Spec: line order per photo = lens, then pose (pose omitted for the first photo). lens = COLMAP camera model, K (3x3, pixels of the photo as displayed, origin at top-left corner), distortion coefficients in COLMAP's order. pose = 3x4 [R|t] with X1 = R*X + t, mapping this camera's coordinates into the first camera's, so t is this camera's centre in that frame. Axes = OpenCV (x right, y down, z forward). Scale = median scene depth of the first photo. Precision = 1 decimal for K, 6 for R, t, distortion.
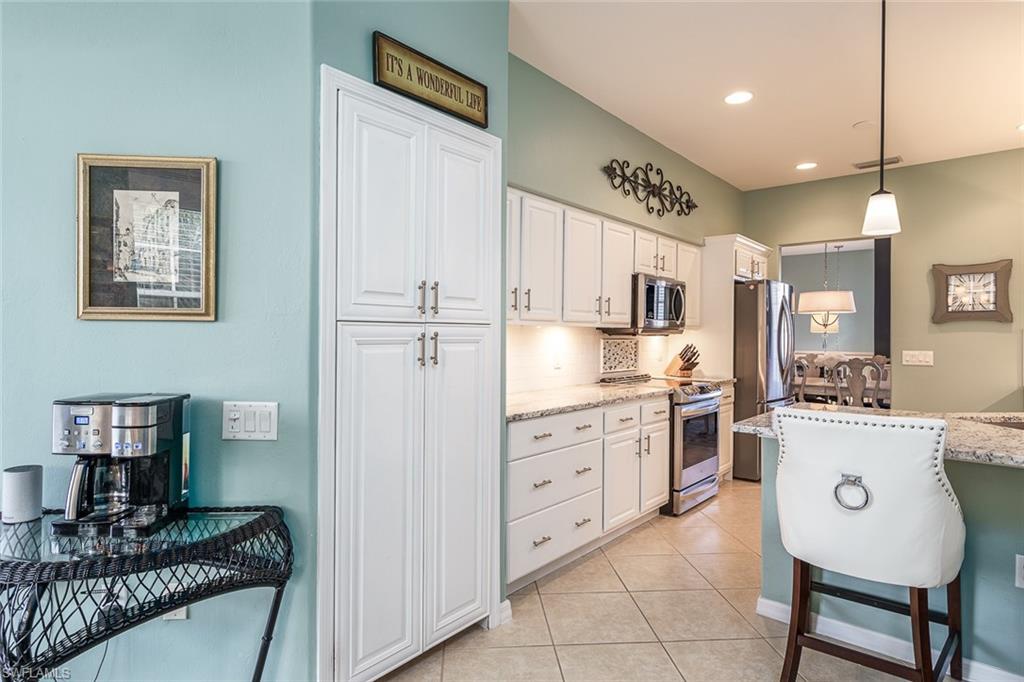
lens RADIAL K [[558.4, 0, 511.1], [0, 558.4, 339.7], [0, 0, 1]] dist [0.003112, 0.000280]
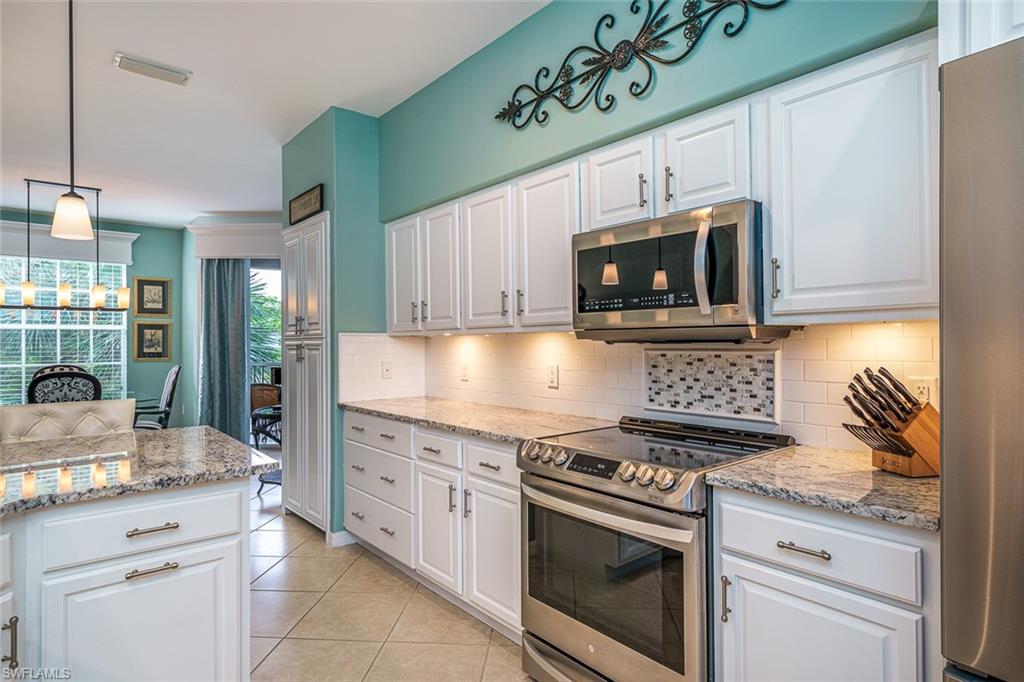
lens RADIAL K [[558.4, 0, 511.1], [0, 558.4, 339.7], [0, 0, 1]] dist [0.003112, 0.000280]
pose [[-0.174741, -0.011086, -0.984552, 0.793836], [-0.002319, 0.999938, -0.010848, -0.004751], [0.984612, 0.000388, -0.174756, 1.023242]]
